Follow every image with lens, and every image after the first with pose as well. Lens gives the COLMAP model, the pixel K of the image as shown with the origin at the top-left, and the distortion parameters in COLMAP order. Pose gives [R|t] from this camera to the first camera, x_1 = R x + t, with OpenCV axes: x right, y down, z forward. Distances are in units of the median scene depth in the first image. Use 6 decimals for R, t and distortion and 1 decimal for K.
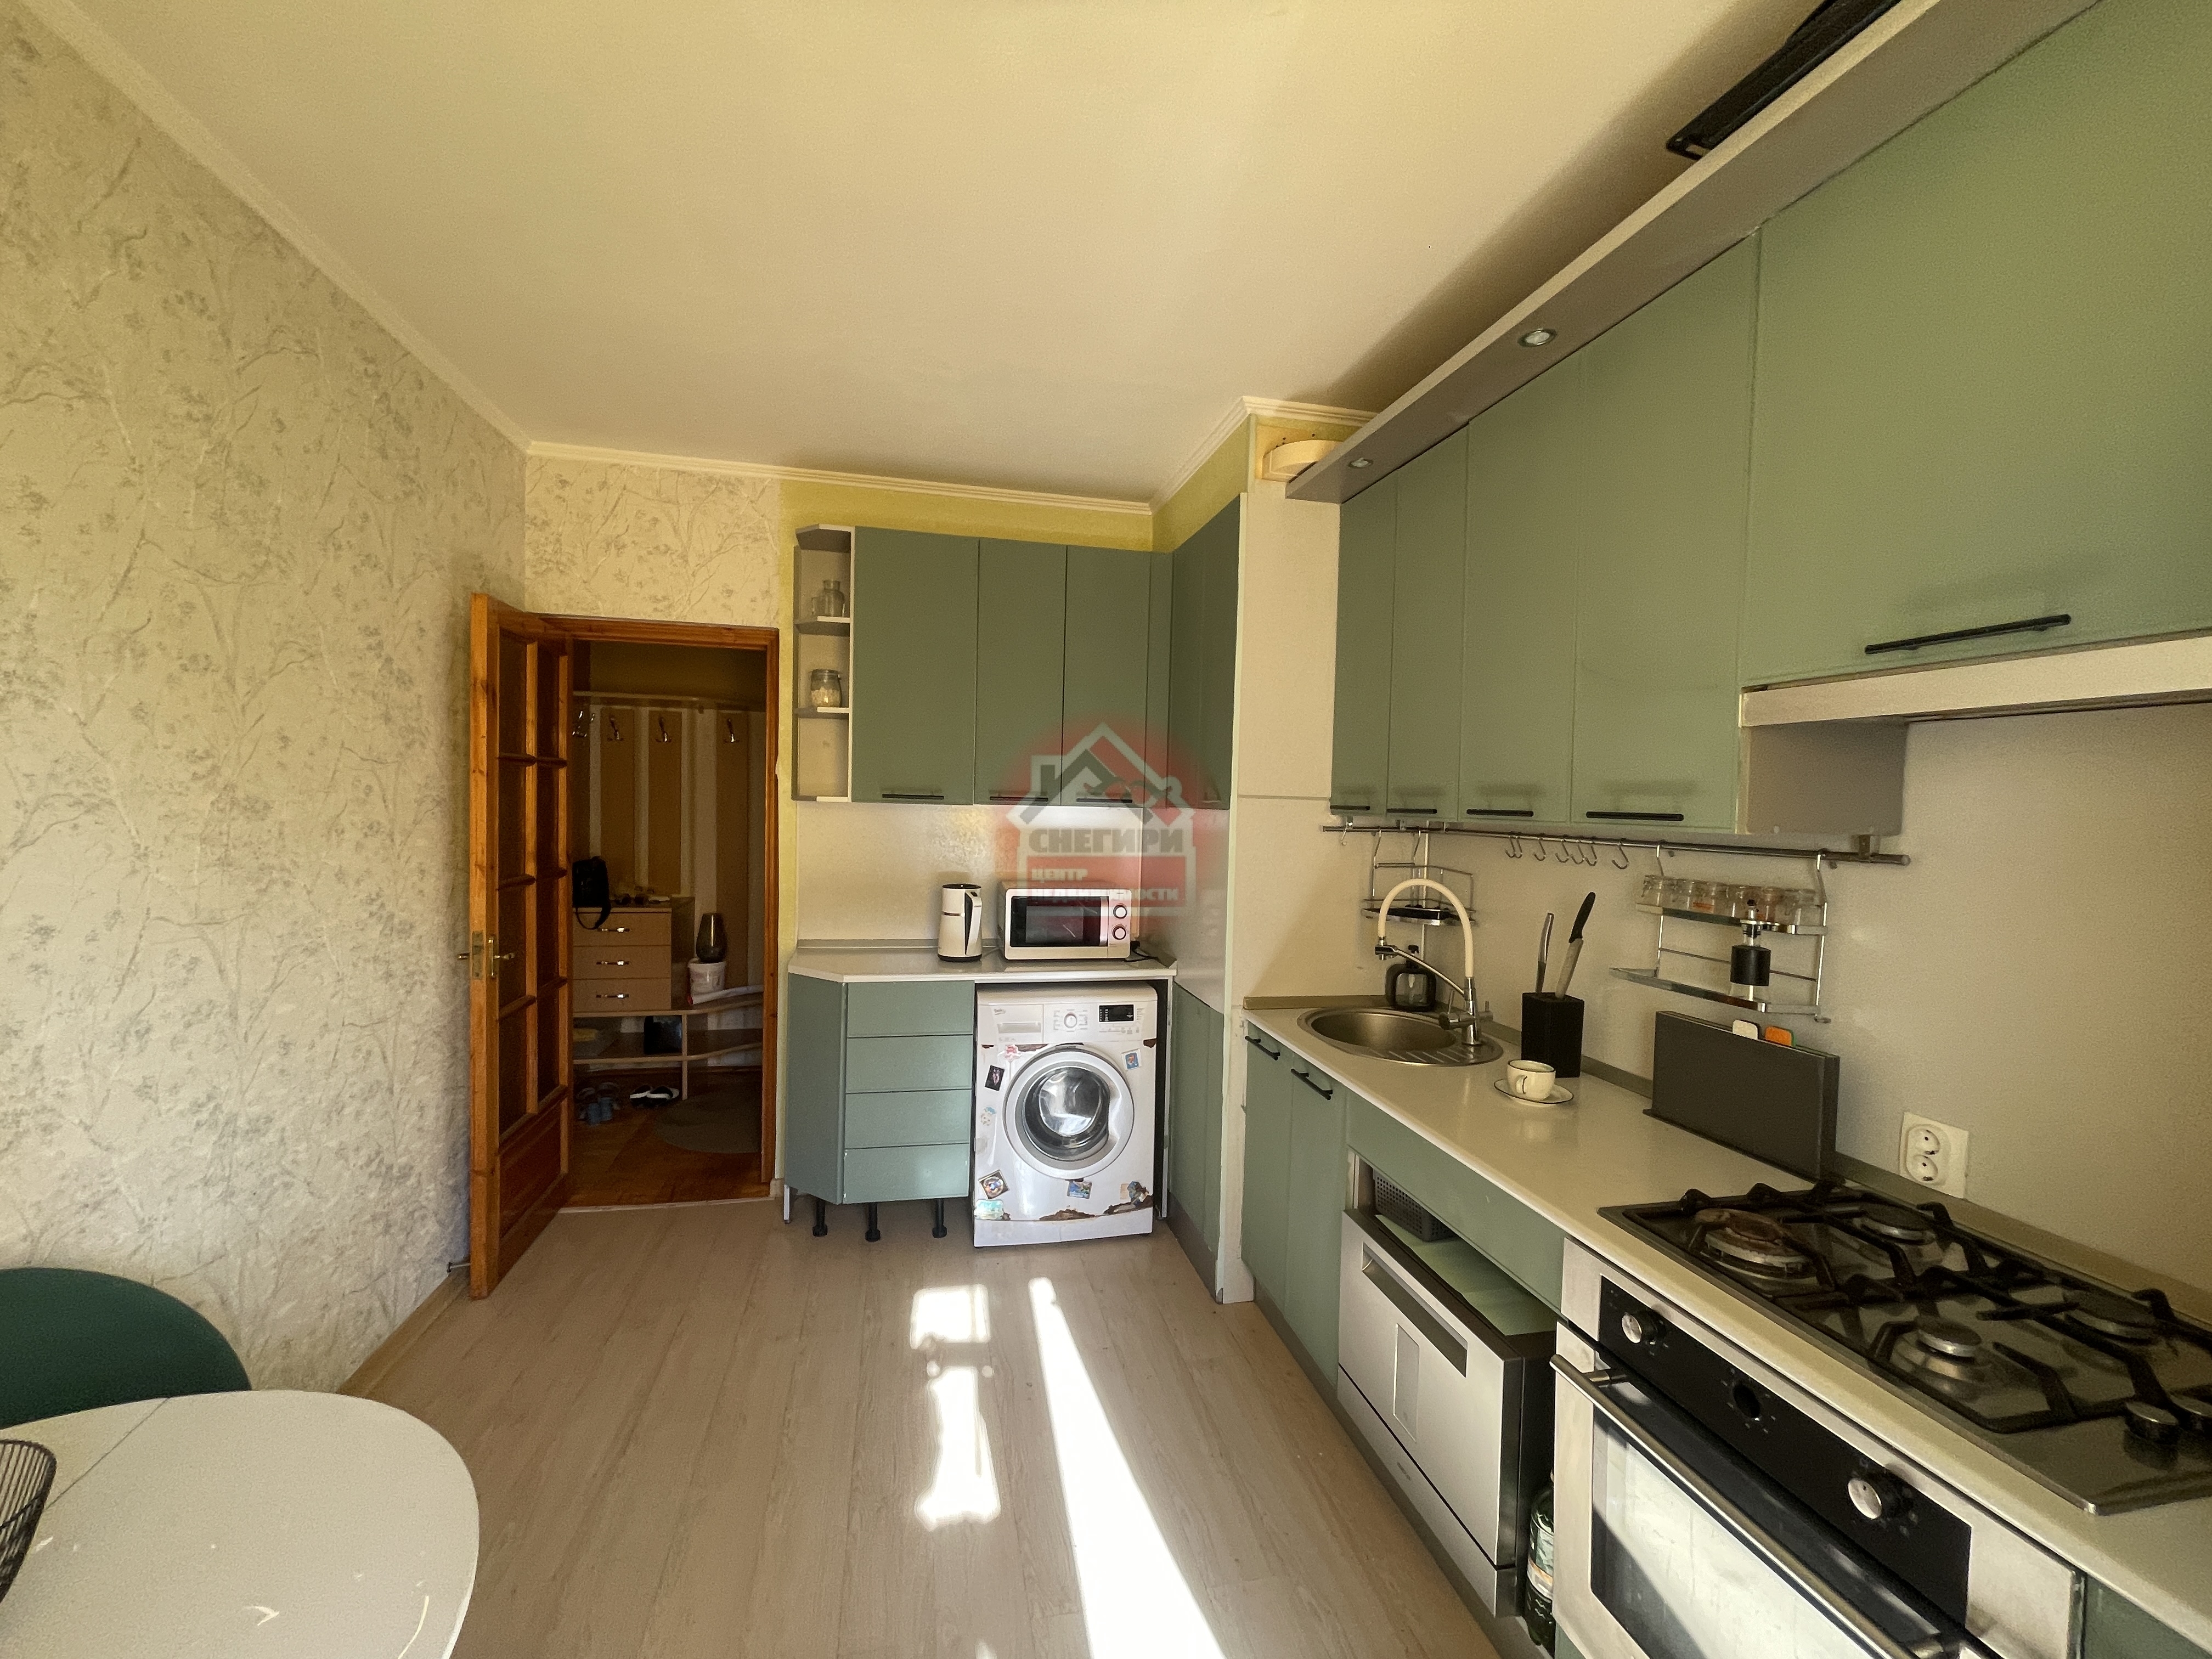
lens RADIAL K [[890.4, 0, 1096.4], [0, 890.4, 836.5], [0, 0, 1]] dist [-0.002446, 0.000939]
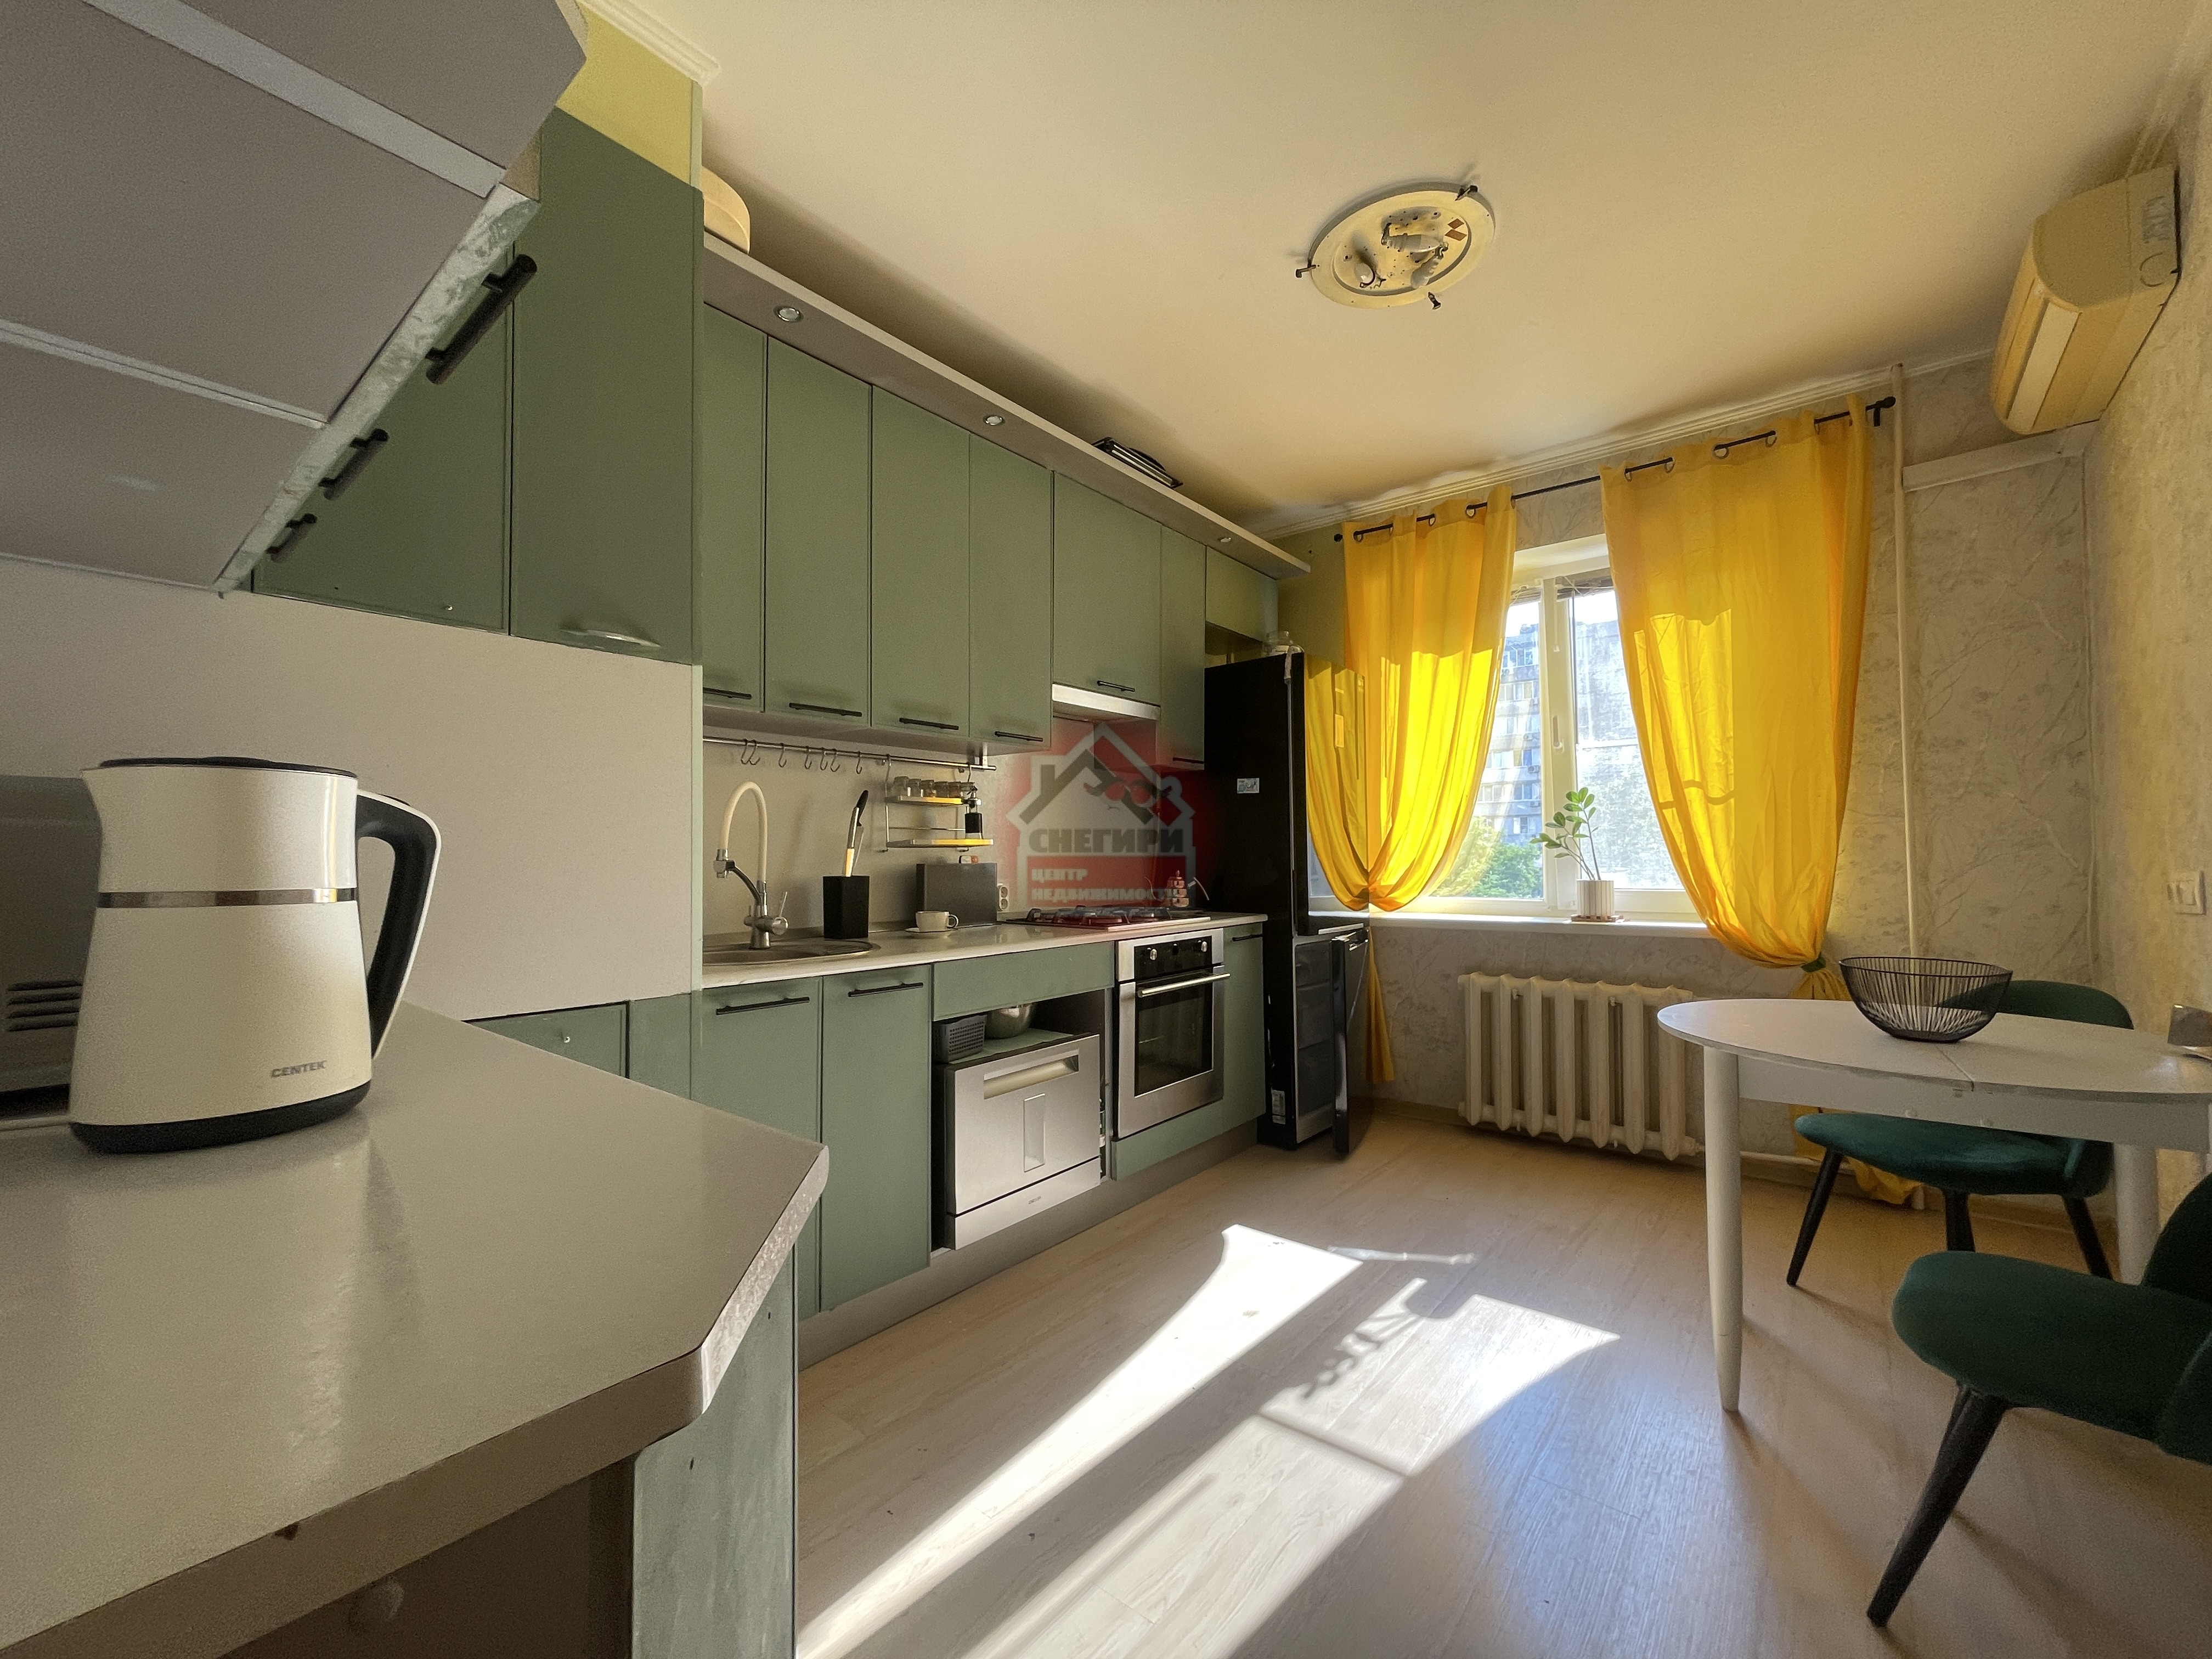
lens RADIAL K [[890.4, 0, 1091.3], [0, 890.4, 839.4], [0, 0, 1]] dist [-0.002446, 0.000939]
pose [[-0.612719, 0.001395, 0.790300, -0.517281], [0.028291, 0.999396, 0.020170, 0.087814], [-0.789794, 0.034717, -0.612389, 1.144298]]
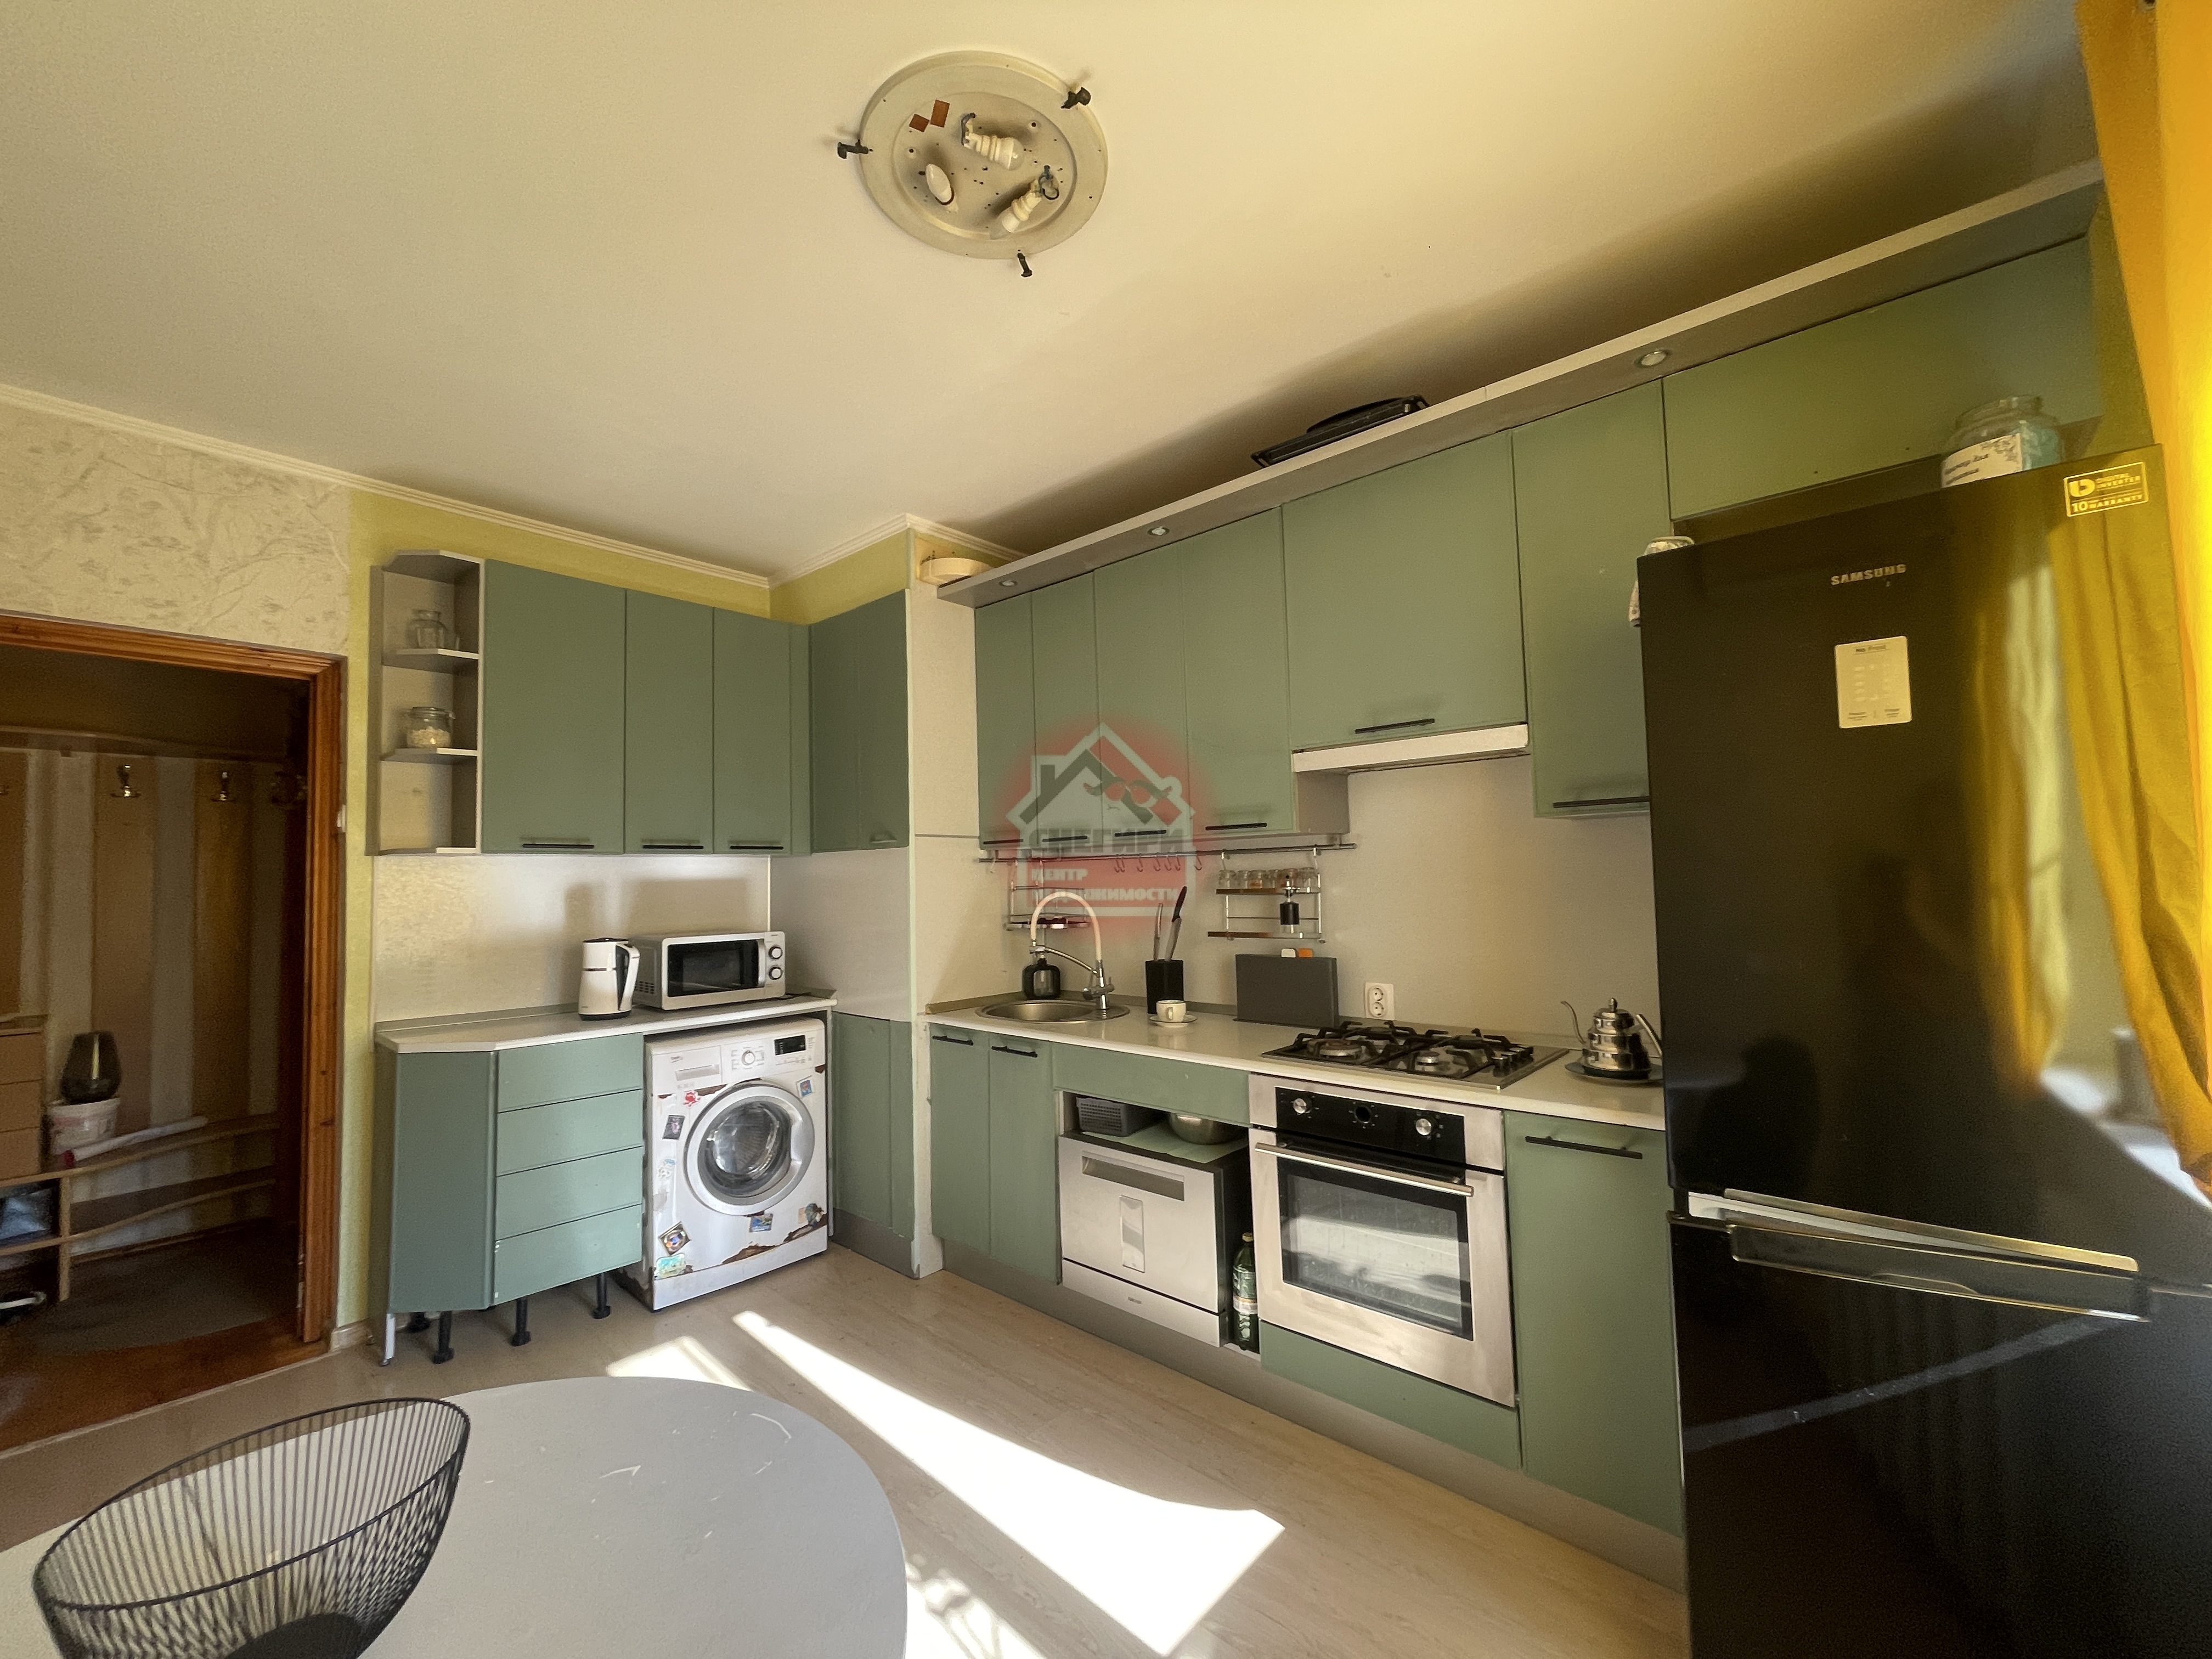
lens RADIAL K [[890.4, 0, 1091.2], [0, 890.4, 833.5], [0, 0, 1]] dist [-0.002446, 0.000939]
pose [[0.813802, -0.010771, 0.581043, -0.335443], [0.064476, 0.995329, -0.071854, 0.052621], [-0.577555, 0.095938, 0.810695, -0.107700]]
